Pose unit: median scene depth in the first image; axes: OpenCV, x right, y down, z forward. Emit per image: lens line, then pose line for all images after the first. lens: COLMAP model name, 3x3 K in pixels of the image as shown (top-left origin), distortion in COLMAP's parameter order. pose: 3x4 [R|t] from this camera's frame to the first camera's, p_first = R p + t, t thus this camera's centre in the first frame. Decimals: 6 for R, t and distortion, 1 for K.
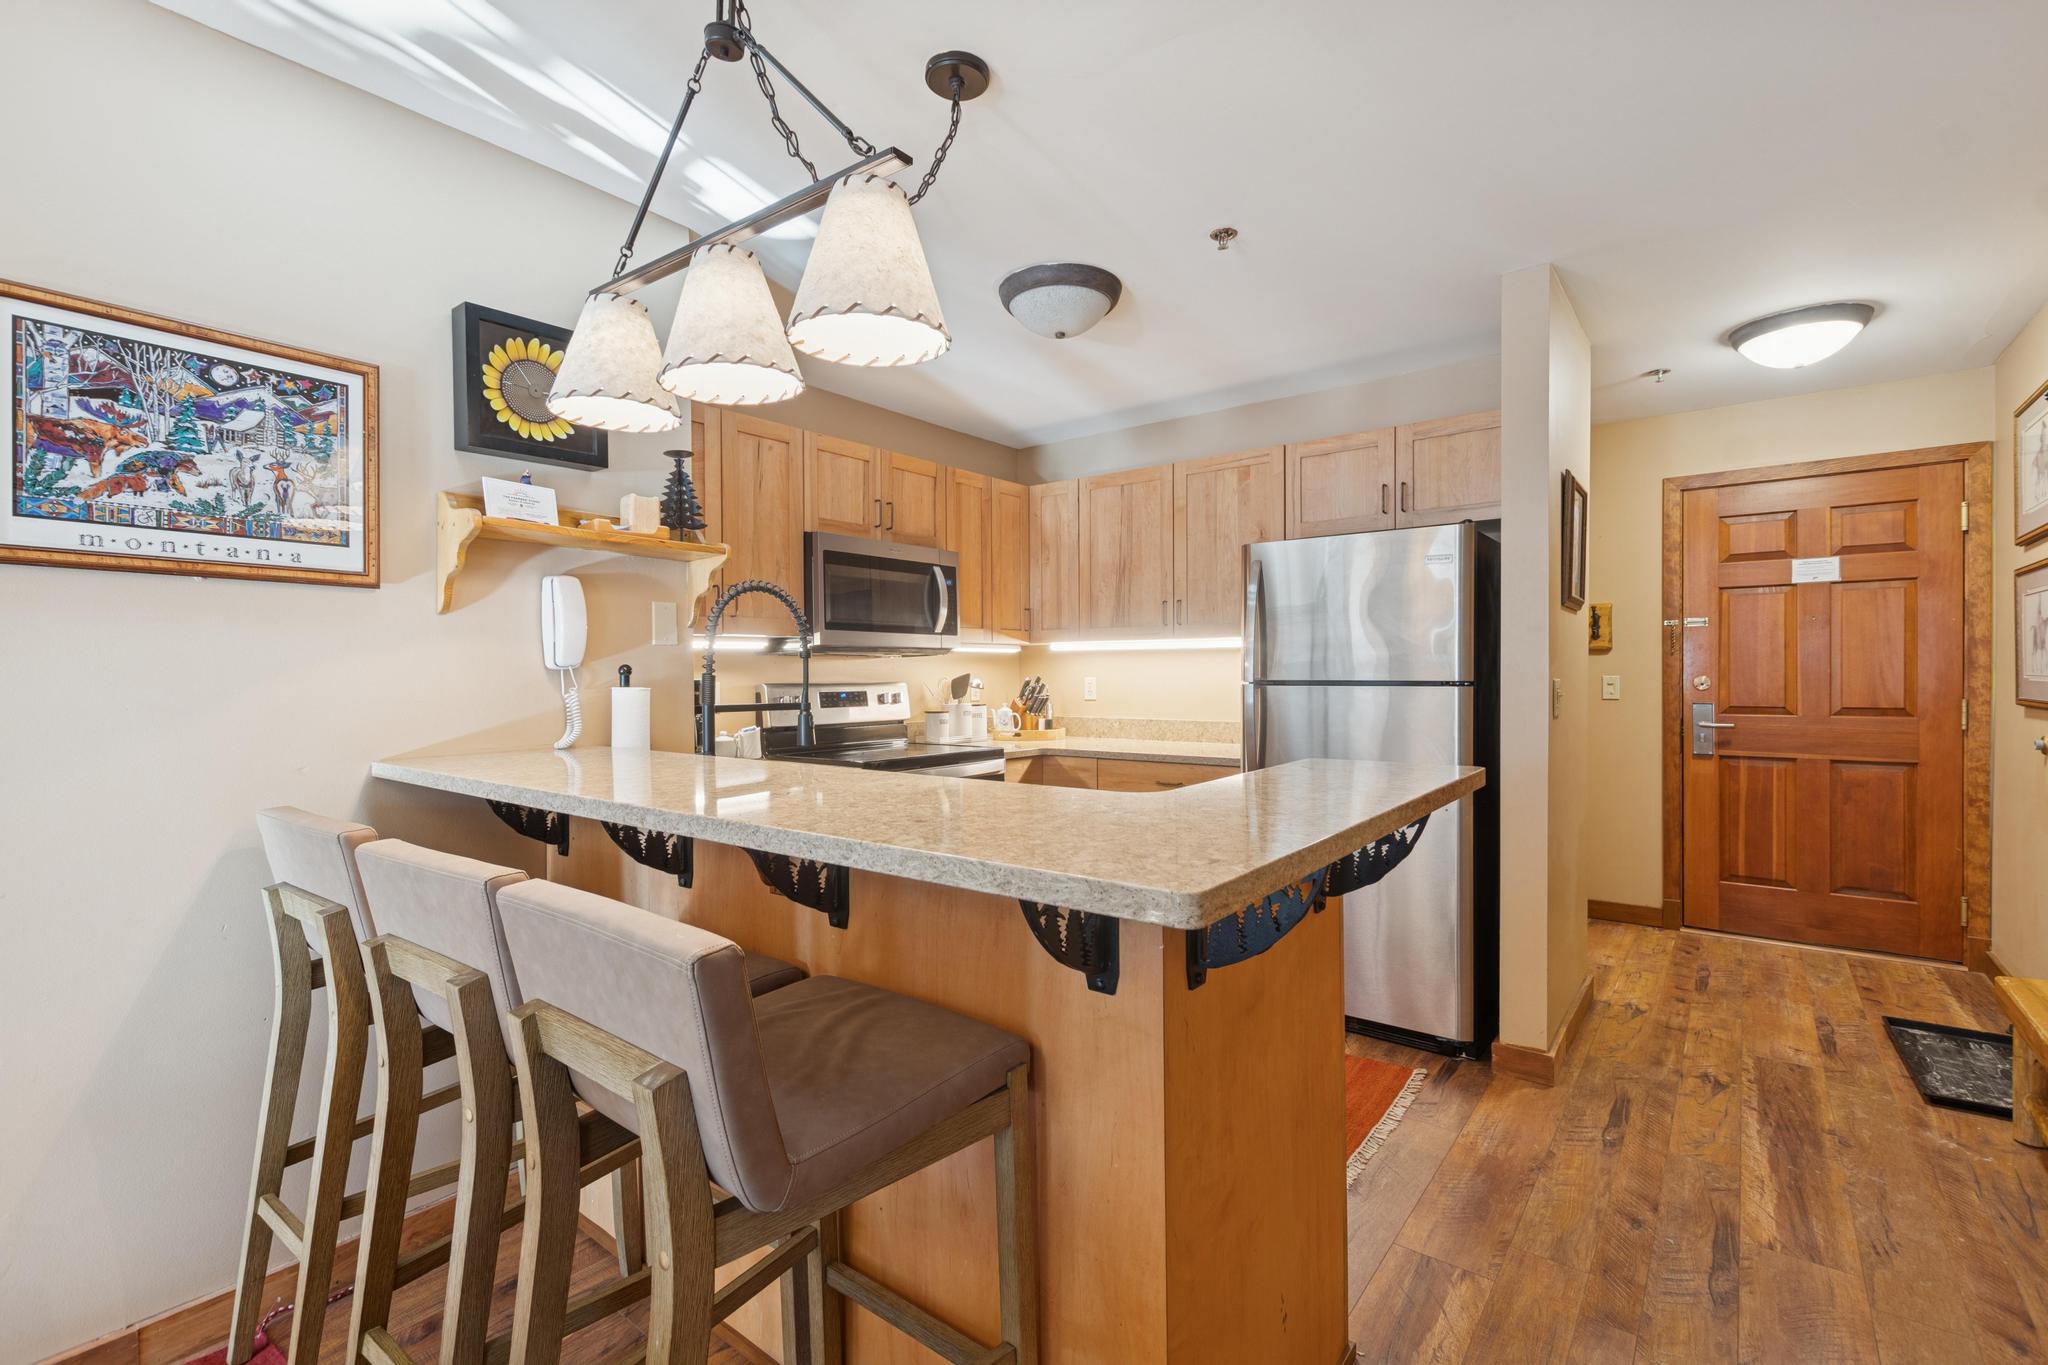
lens RADIAL K [[905.5, 0, 1015.7], [0, 905.5, 682.1], [0, 0, 1]] dist [0.010375, -0.003186]
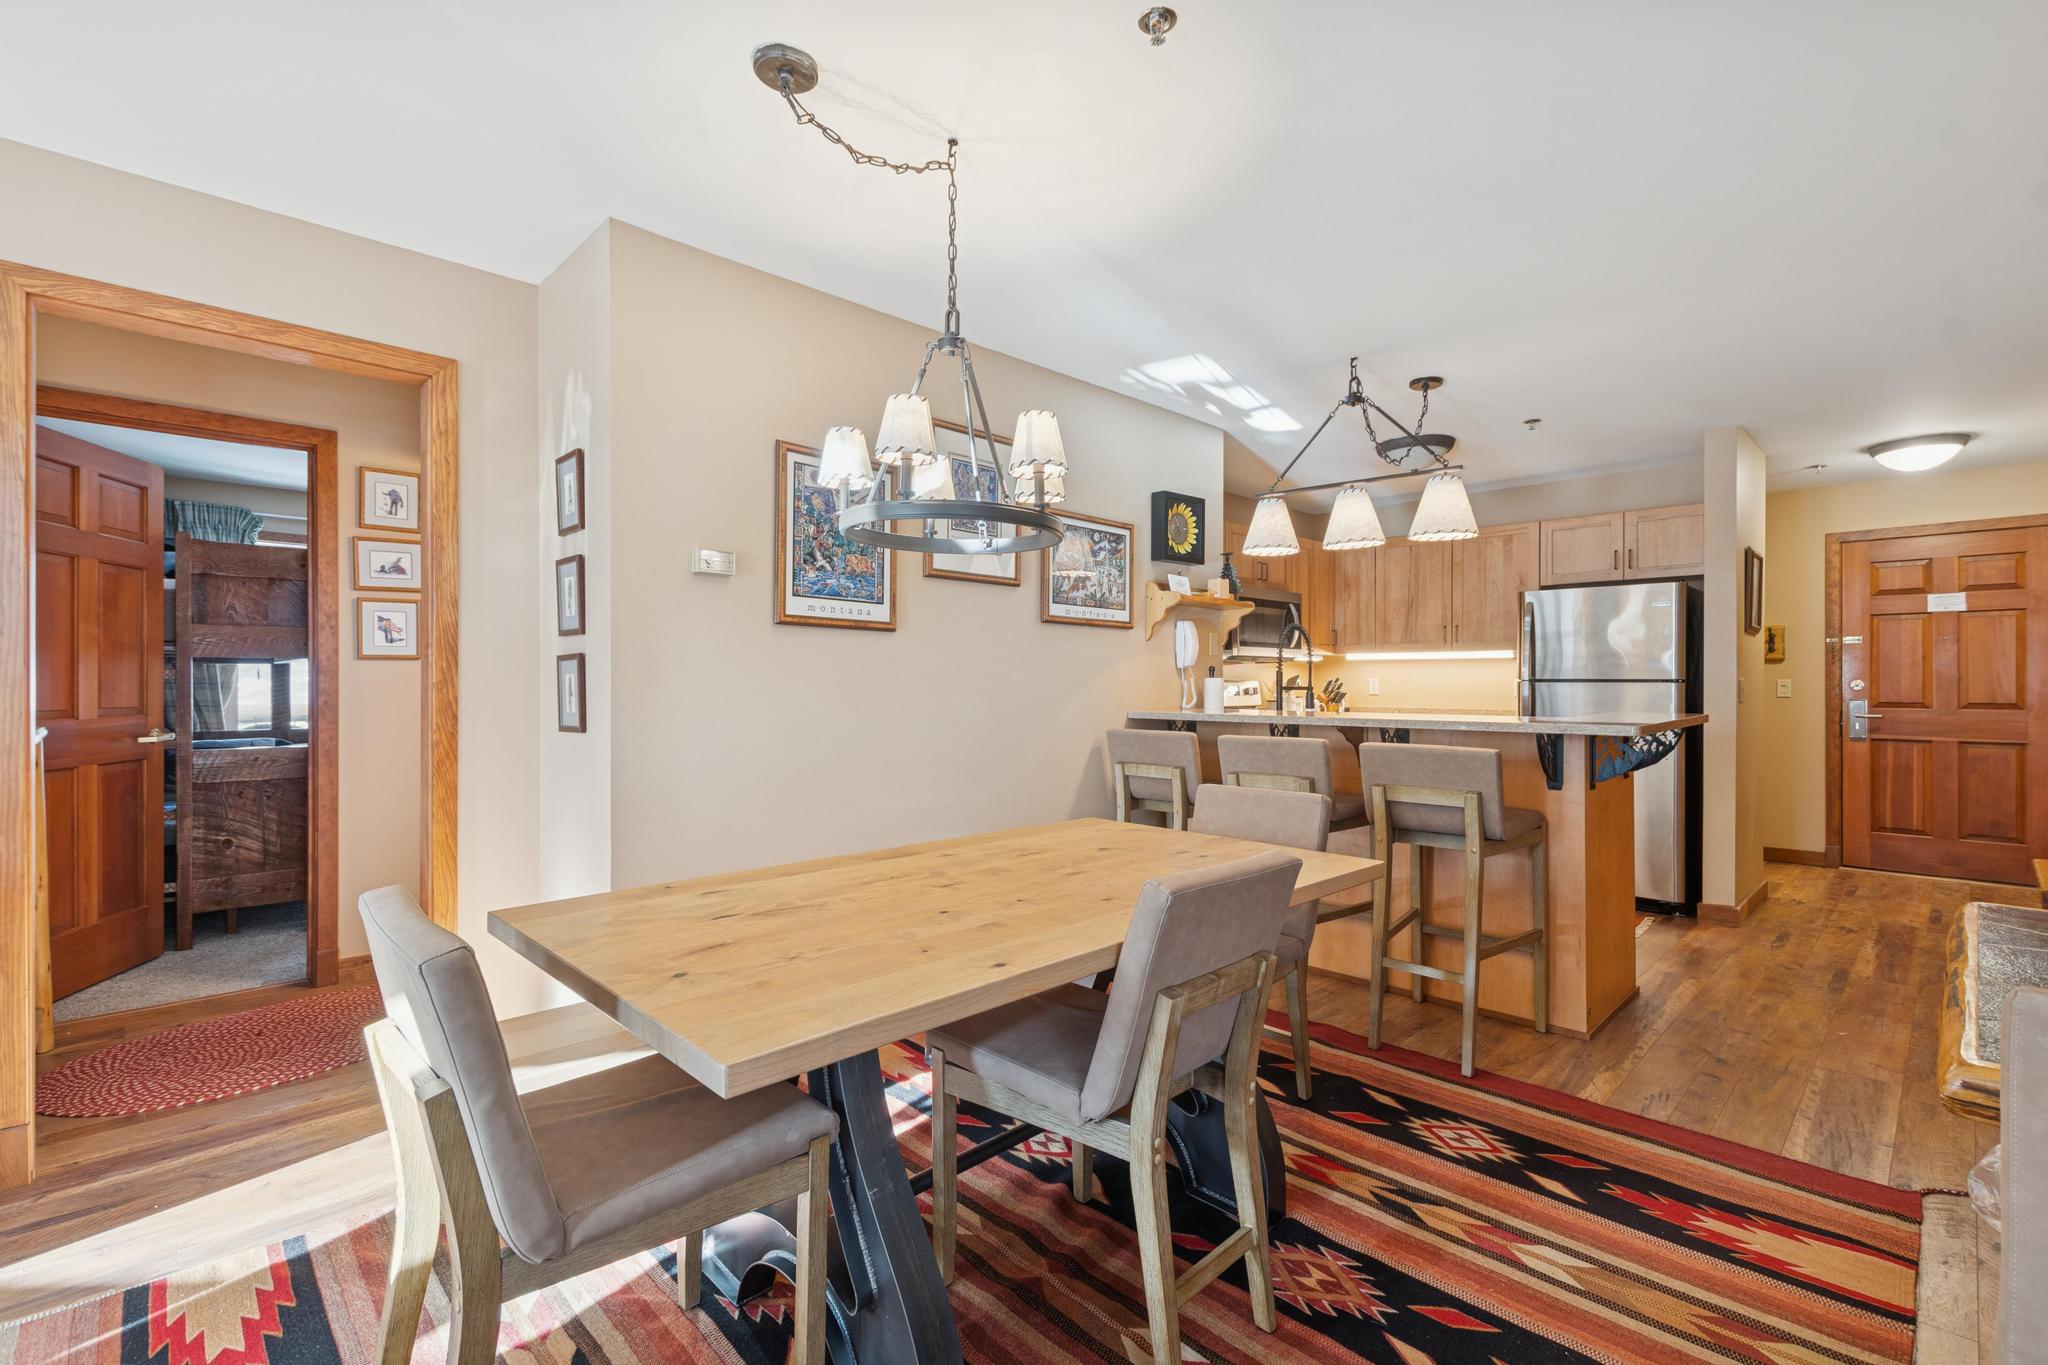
lens RADIAL K [[905.5, 0, 1022.8], [0, 905.5, 682.4], [0, 0, 1]] dist [0.010375, -0.003186]
pose [[0.992108, 0.006254, -0.125228, -0.337897], [-0.007446, 0.999931, -0.009049, 0.020485], [0.125163, 0.009910, 0.992087, -0.550793]]
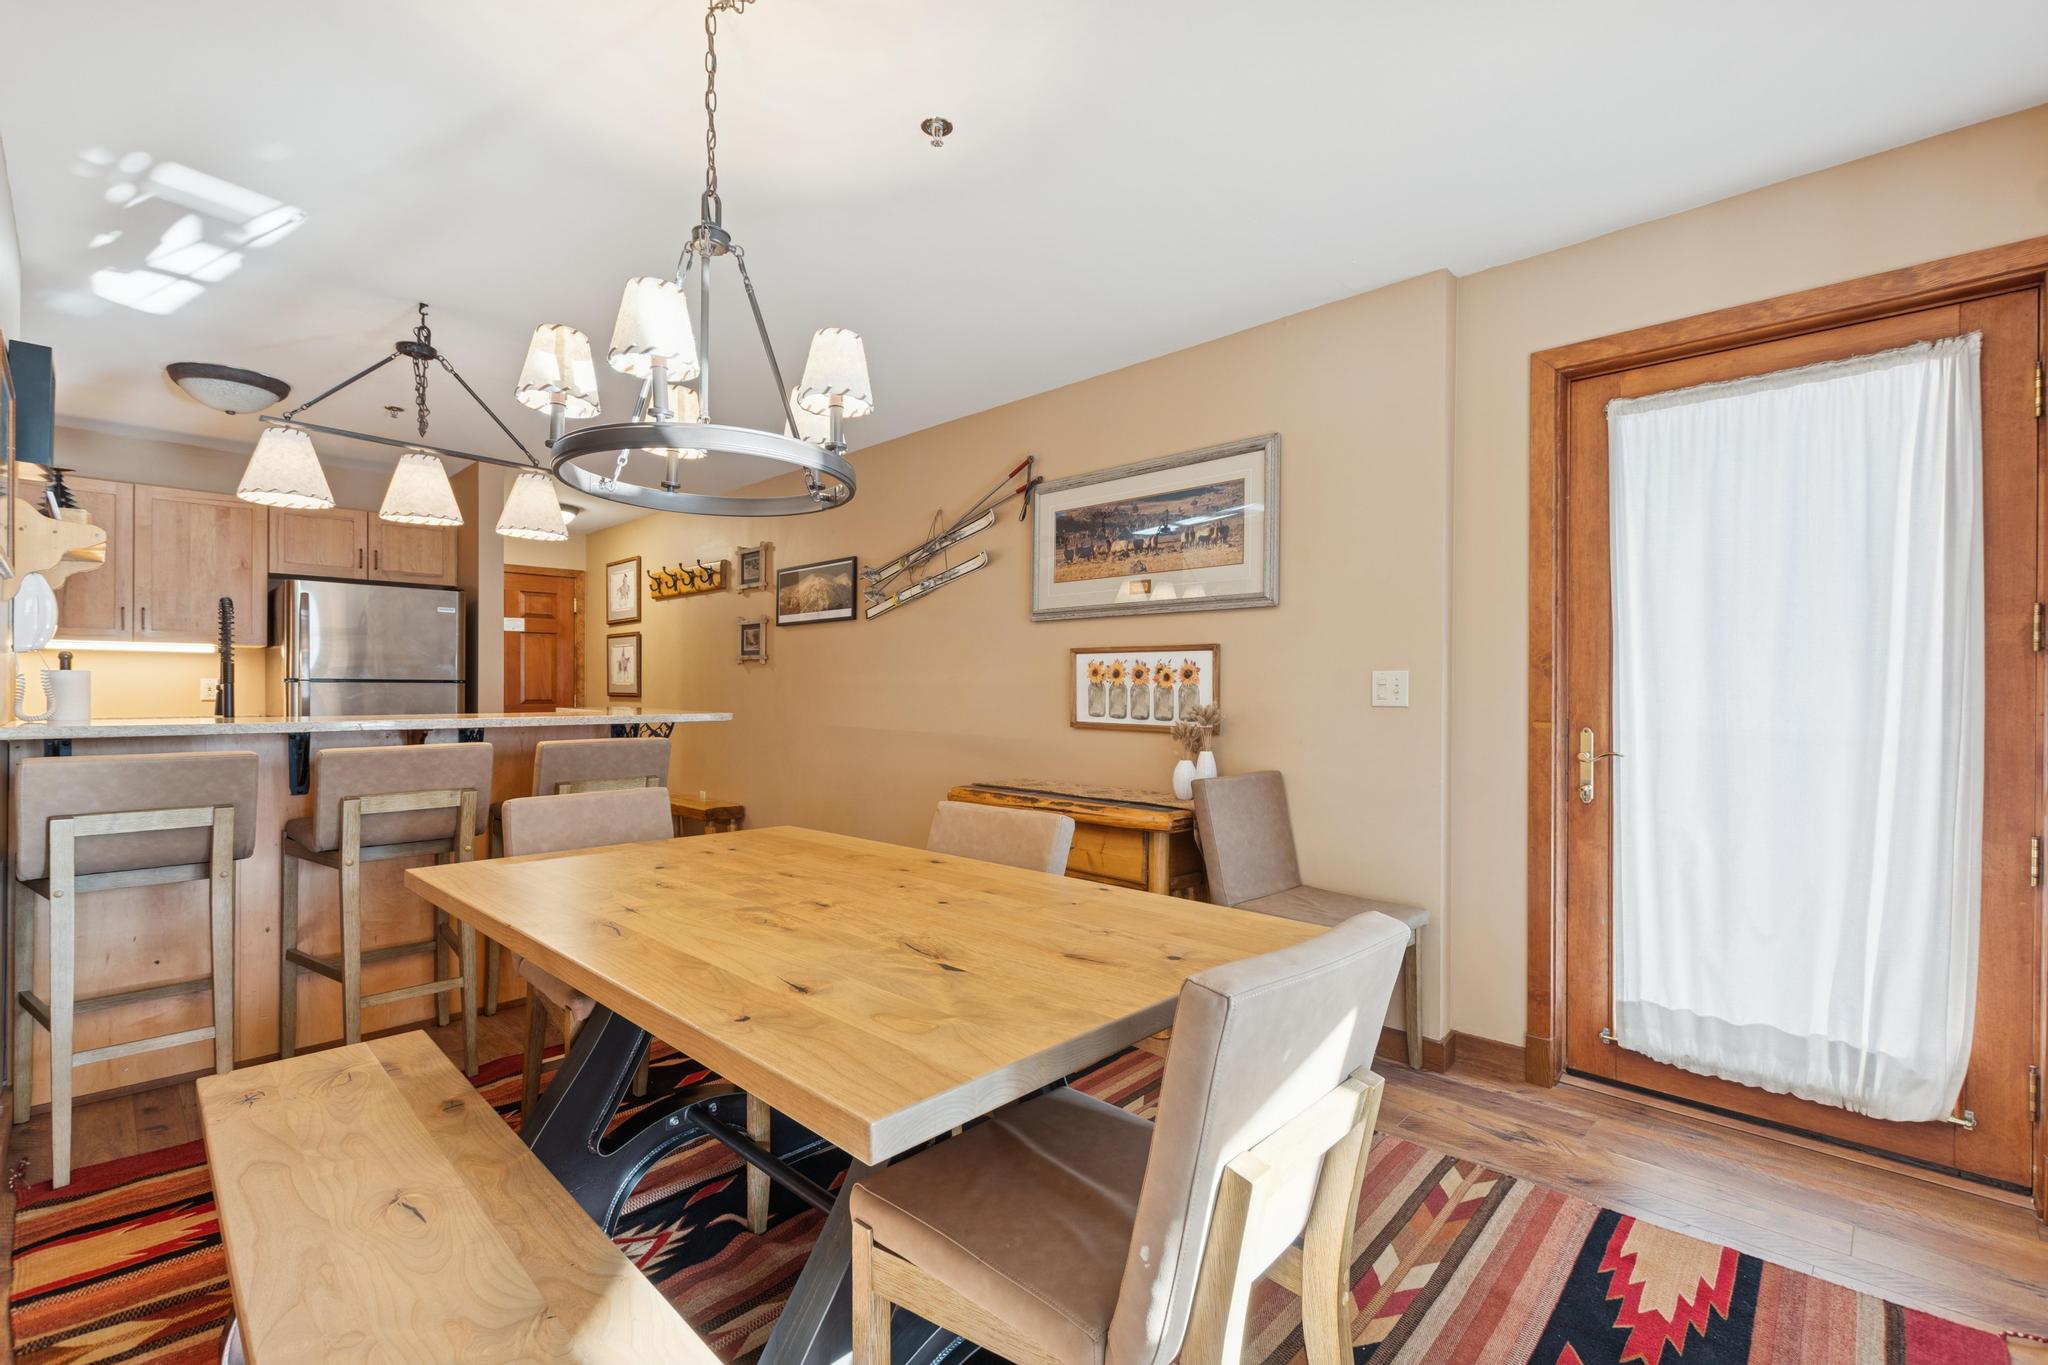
lens RADIAL K [[905.5, 0, 1027.0], [0, 905.5, 695.2], [0, 0, 1]] dist [0.010375, -0.003186]
pose [[0.103798, -0.000664, 0.994598, -0.850753], [0.009105, 0.999959, -0.000283, 0.028533], [-0.994557, 0.009085, 0.103799, -0.211346]]
